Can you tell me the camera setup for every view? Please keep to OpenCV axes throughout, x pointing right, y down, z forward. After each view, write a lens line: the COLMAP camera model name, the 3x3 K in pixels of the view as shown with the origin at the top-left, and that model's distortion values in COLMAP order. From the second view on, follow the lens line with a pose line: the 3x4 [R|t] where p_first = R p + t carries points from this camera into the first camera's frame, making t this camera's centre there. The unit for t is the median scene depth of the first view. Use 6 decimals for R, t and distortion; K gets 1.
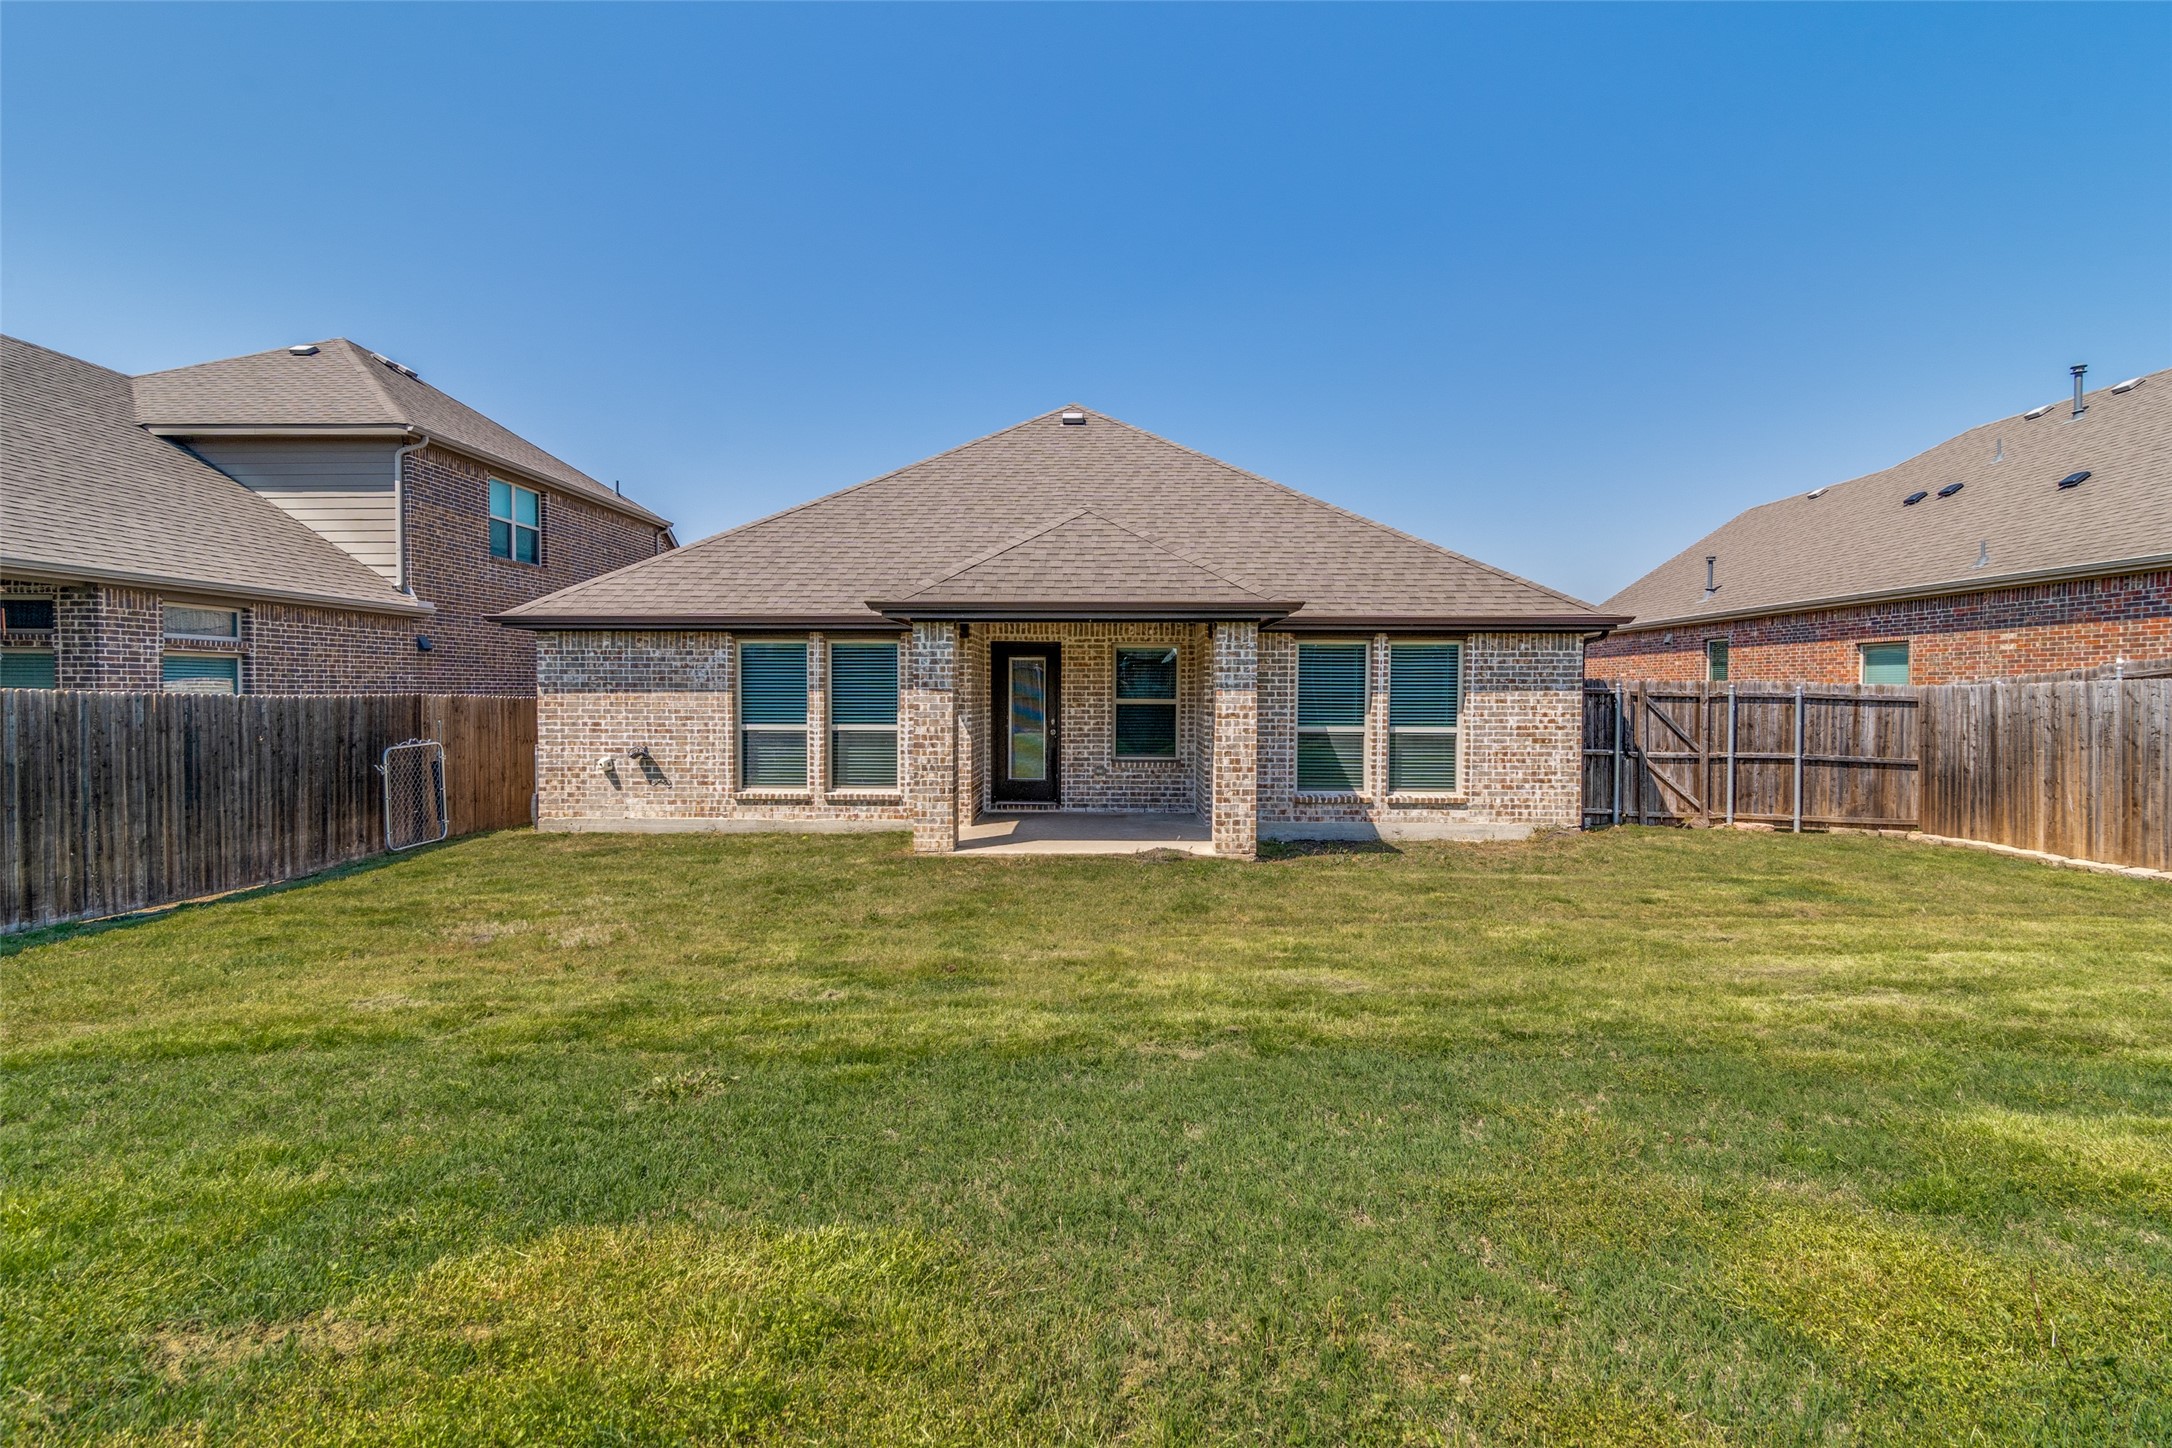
lens RADIAL K [[997.7, 0, 1089.3], [0, 997.7, 719.2], [0, 0, 1]] dist [0.024333, 0.000135]
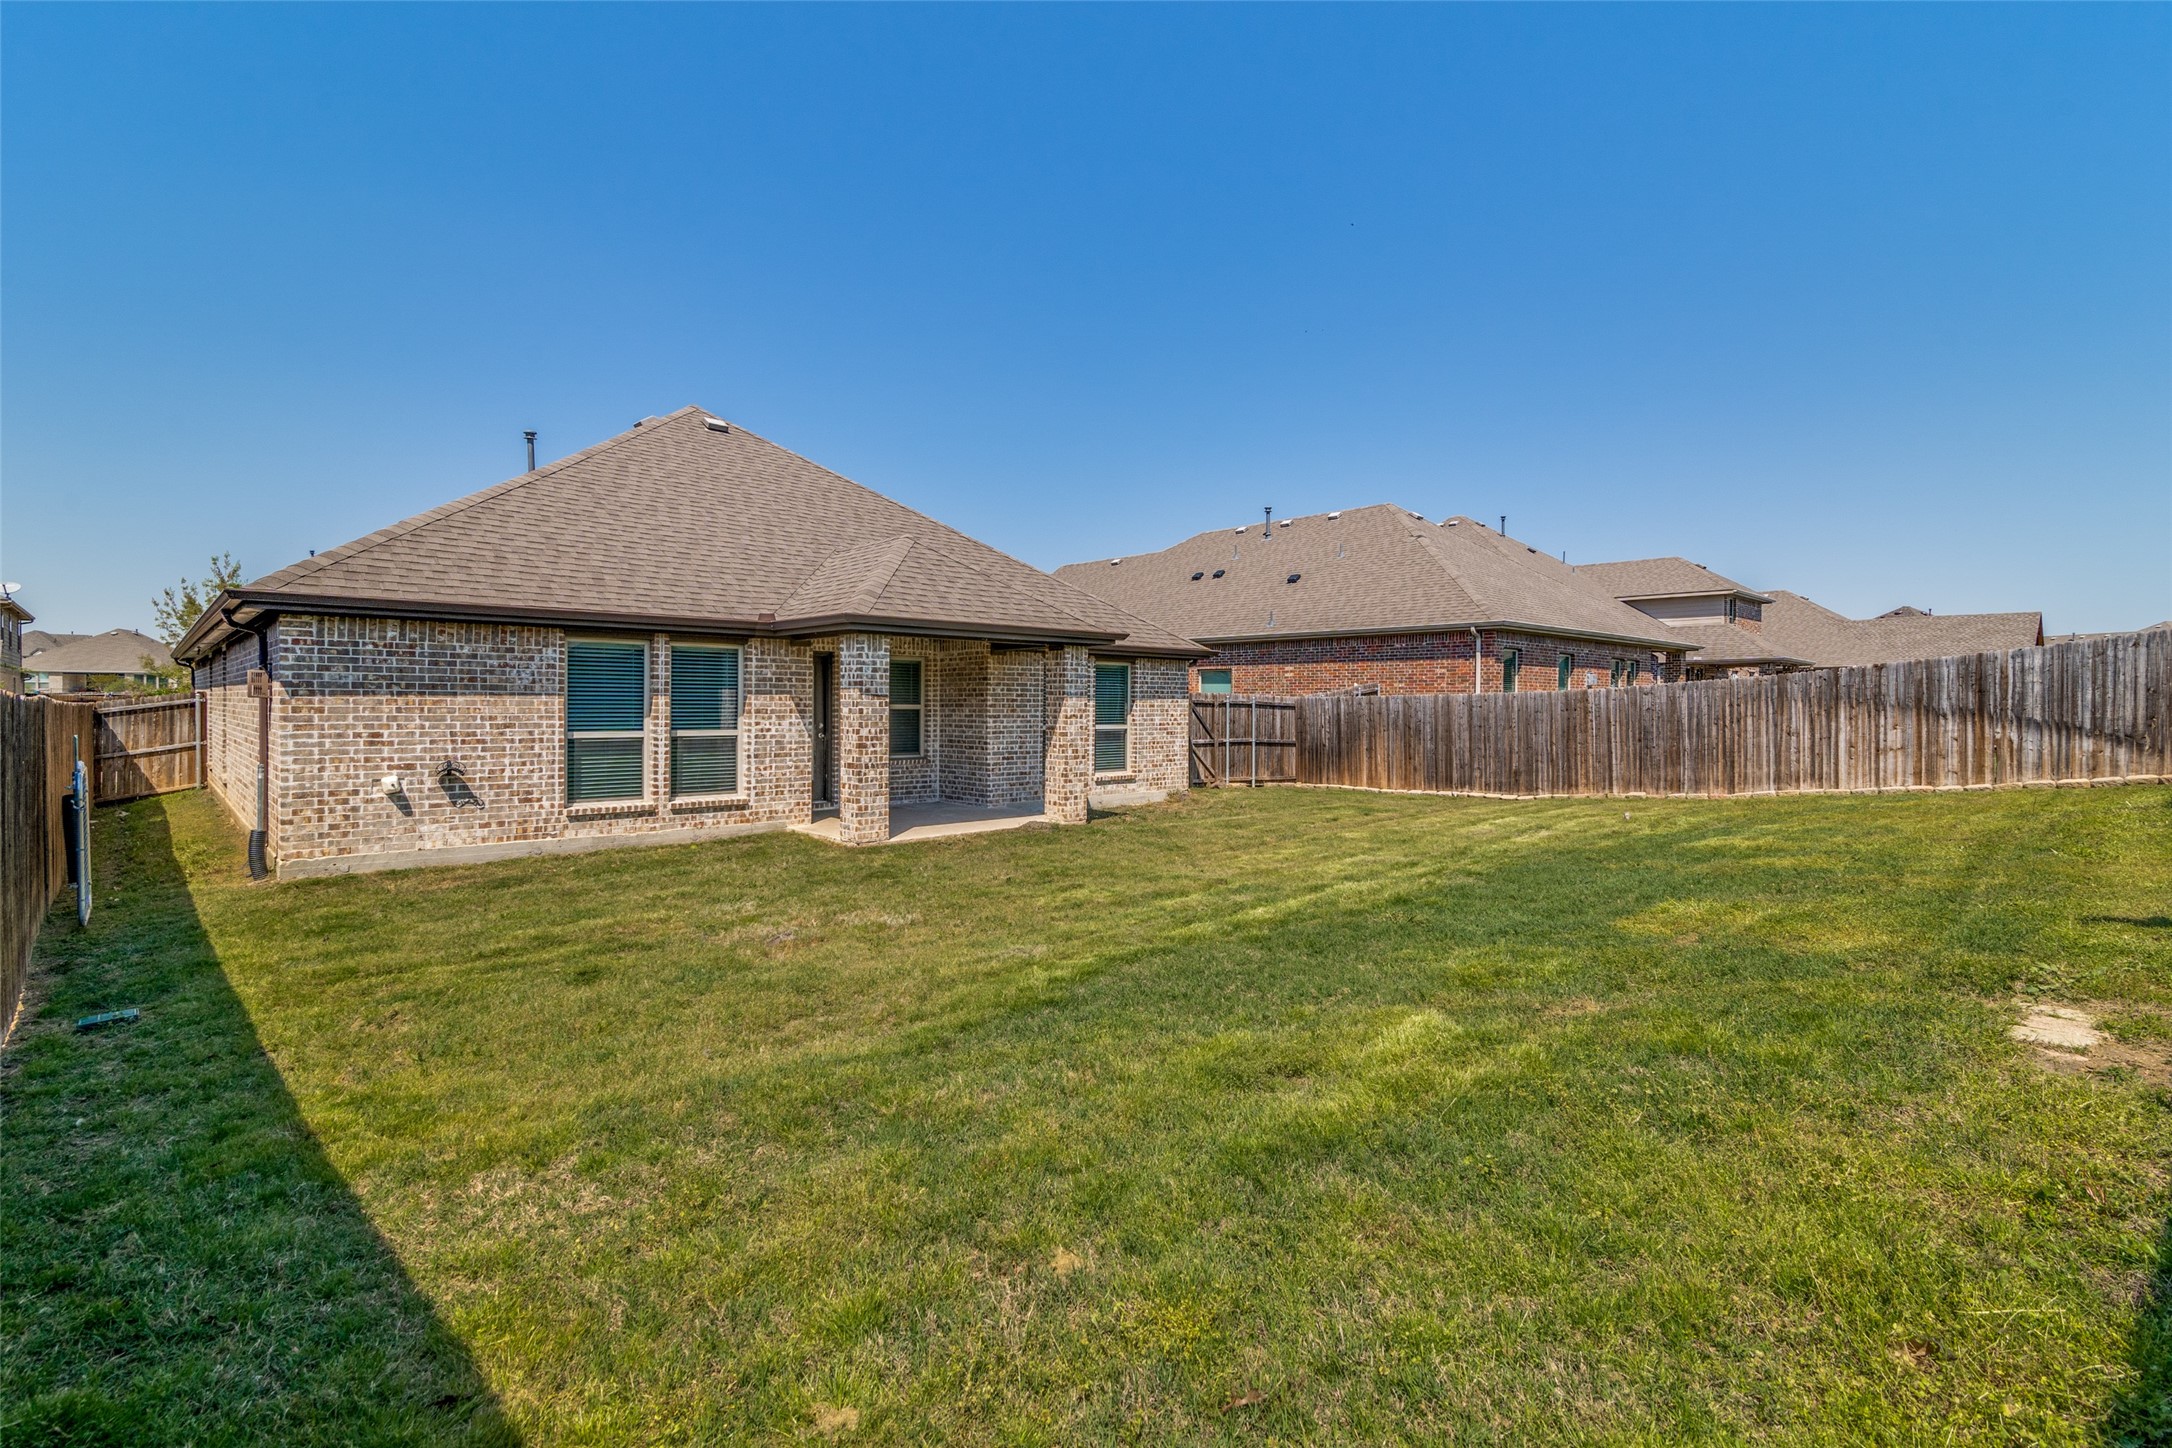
lens RADIAL K [[1029.7, 0, 1084.6], [0, 1029.7, 666.0], [0, 0, 1]] dist [0.019276, -0.000108]
pose [[0.705356, 0.027765, 0.708310, -0.680817], [0.010975, 0.998685, -0.050077, -0.002244], [-0.708769, 0.043095, 0.704123, 0.018624]]
